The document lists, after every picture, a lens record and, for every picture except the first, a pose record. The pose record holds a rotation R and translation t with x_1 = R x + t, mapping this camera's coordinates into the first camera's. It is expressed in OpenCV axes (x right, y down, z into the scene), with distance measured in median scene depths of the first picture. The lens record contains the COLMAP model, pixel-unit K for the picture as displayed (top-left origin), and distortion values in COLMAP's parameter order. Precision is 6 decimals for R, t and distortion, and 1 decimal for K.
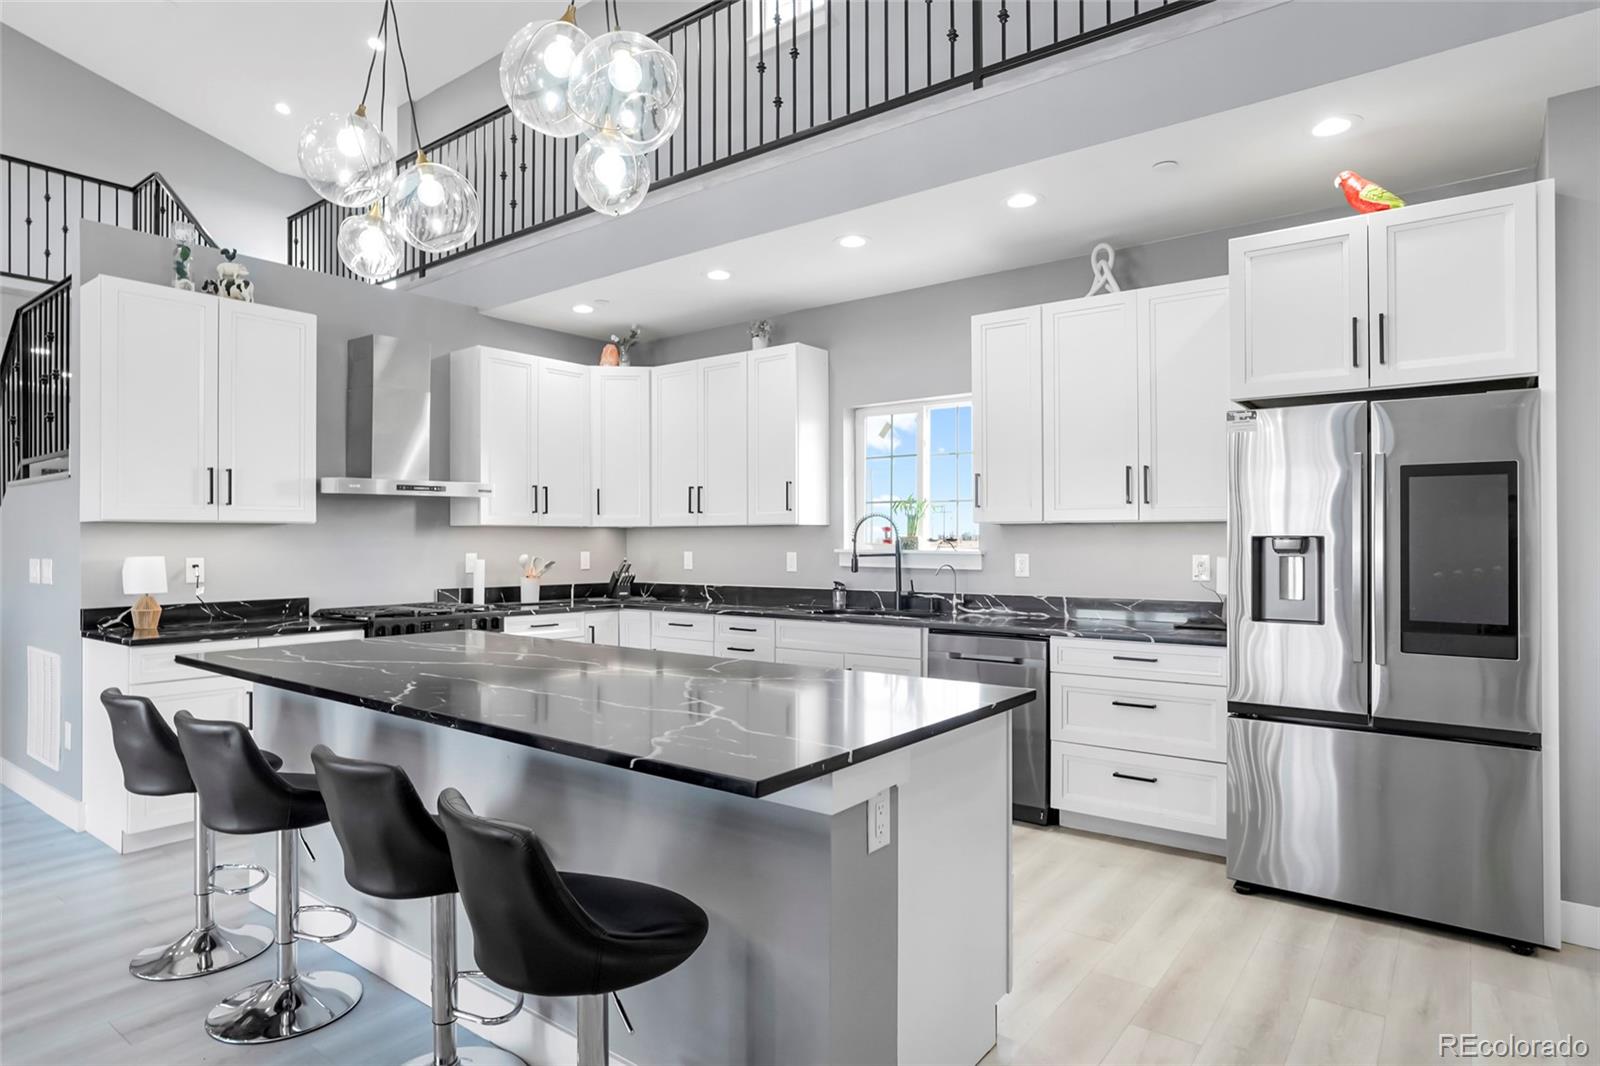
lens RADIAL K [[878.8, 0, 800.0], [0, 878.8, 533.0], [0, 0, 1]] dist [-0.044573, 0.000504]
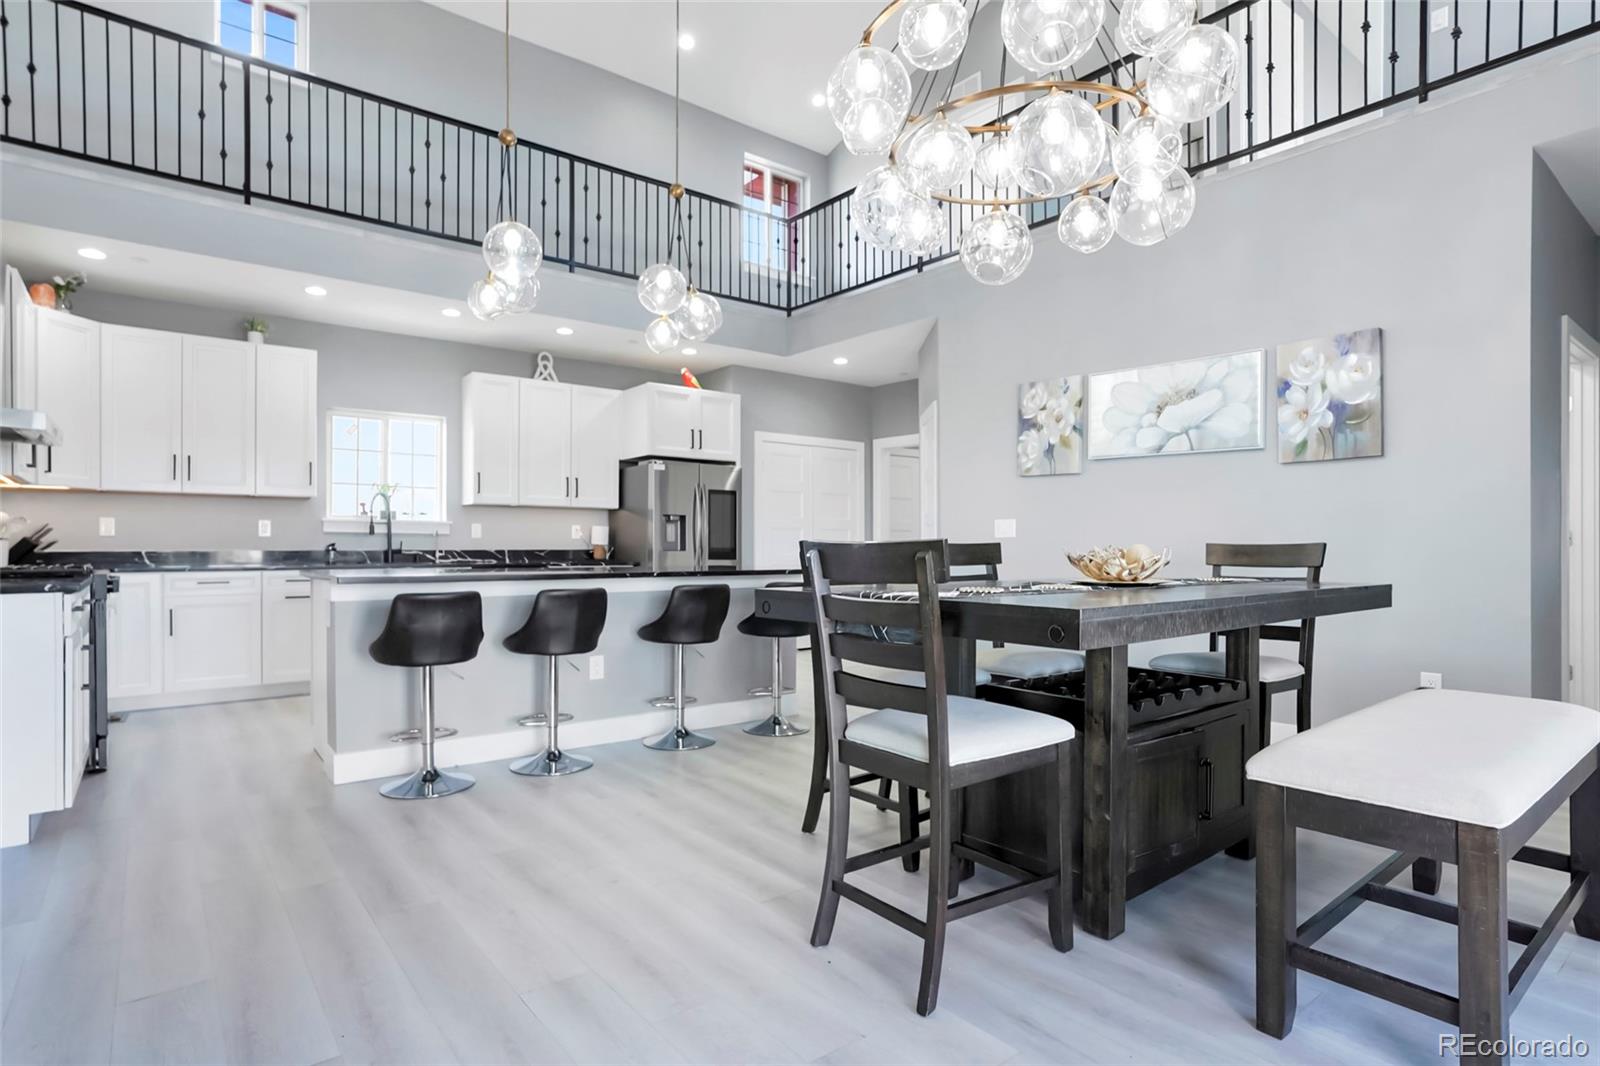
lens RADIAL K [[820.7, 0, 777.2], [0, 820.7, 553.5], [0, 0, 1]] dist [-0.000632, 0.001017]
pose [[0.275455, -0.013460, 0.961220, -1.140237], [-0.017520, 0.999666, 0.019019, 0.043668], [-0.961154, -0.022080, 0.275127, 0.061001]]
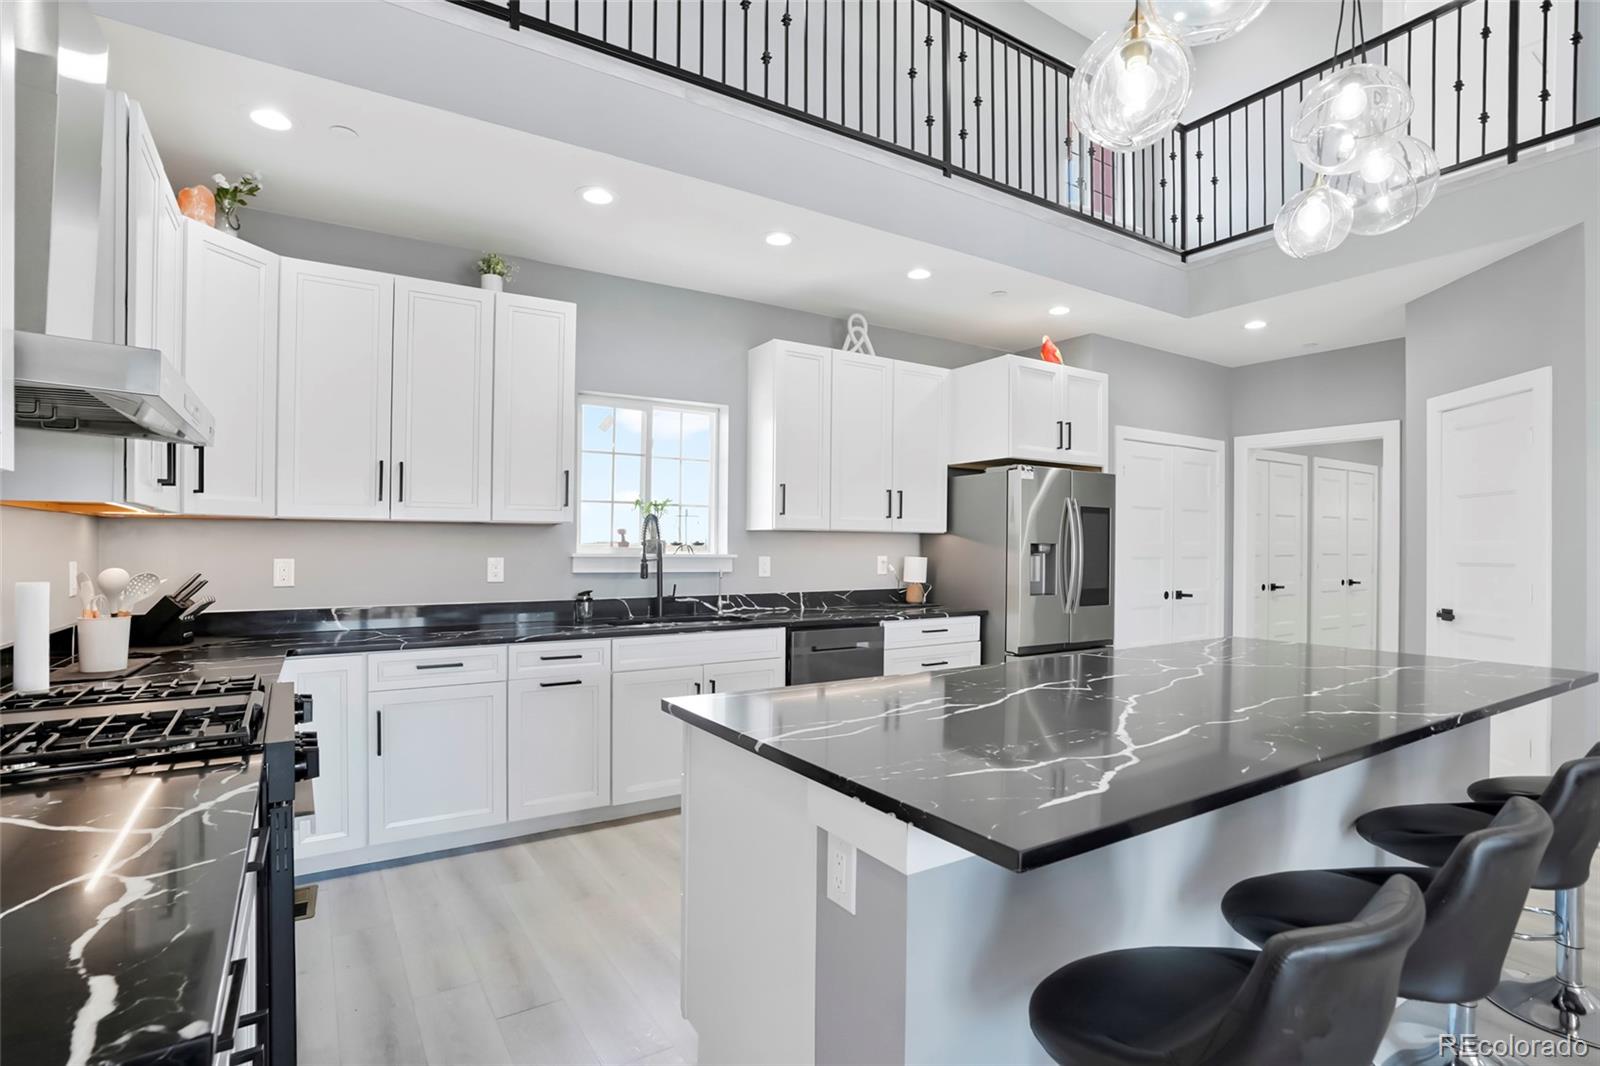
lens RADIAL K [[772.5, 0, 800.0], [0, 772.5, 554.7], [0, 0, 1]] dist [-0.037779, -0.000279]
pose [[0.356855, -0.012001, 0.934083, -0.729210], [-0.018272, 0.999637, 0.019823, 0.000520], [-0.933981, -0.024142, 0.356506, 0.657371]]
